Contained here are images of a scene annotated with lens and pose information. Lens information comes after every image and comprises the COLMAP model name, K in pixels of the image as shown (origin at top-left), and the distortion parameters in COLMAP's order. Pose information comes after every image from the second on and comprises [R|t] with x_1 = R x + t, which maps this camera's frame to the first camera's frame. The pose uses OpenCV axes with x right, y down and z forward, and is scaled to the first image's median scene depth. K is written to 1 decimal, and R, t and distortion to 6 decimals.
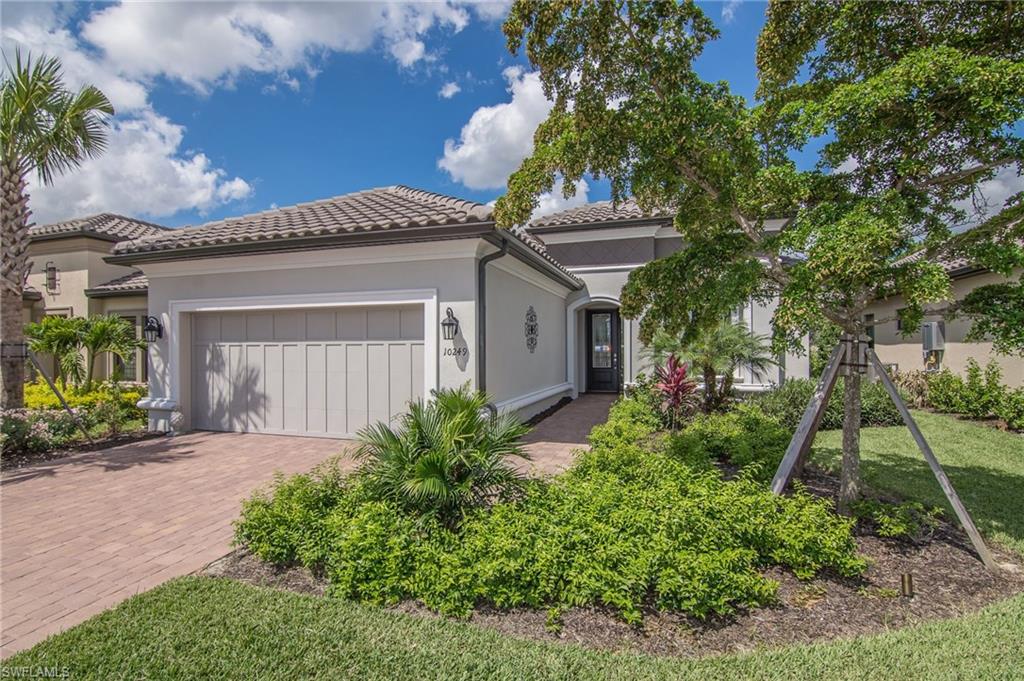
lens RADIAL K [[496.8, 0, 512.2], [0, 496.8, 343.5], [0, 0, 1]] dist [-0.024728, -0.001008]
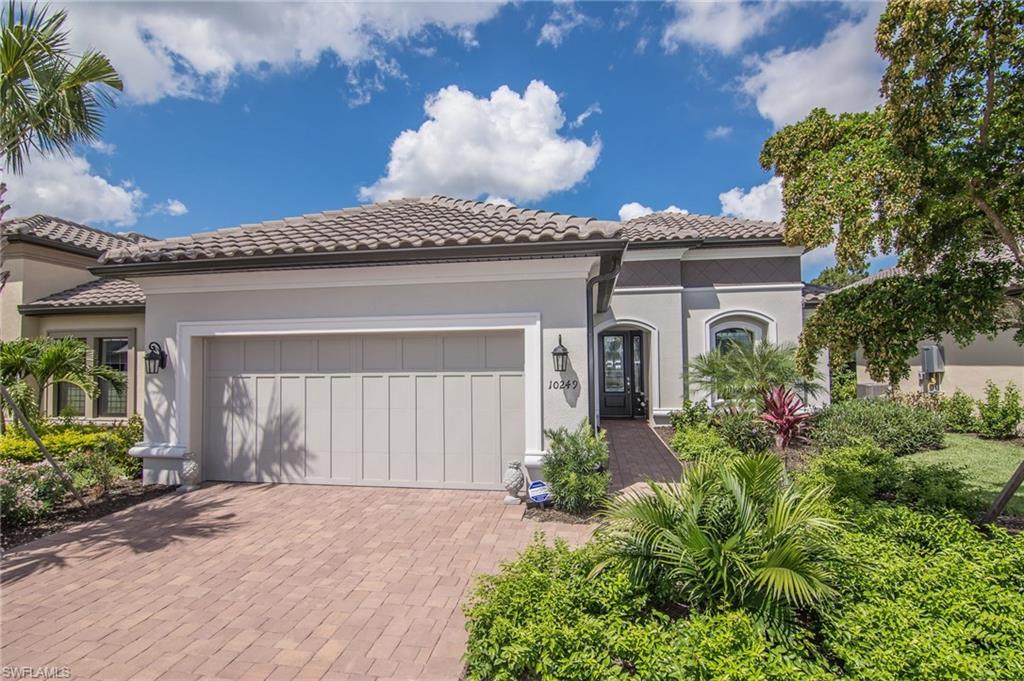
lens RADIAL K [[496.8, 0, 509.7], [0, 496.8, 341.3], [0, 0, 1]] dist [-0.024728, -0.001008]
pose [[0.989009, 0.000899, 0.147854, -0.281578], [0.005030, 0.999198, -0.039722, -0.021873], [-0.147771, 0.040029, 0.988211, 0.120145]]
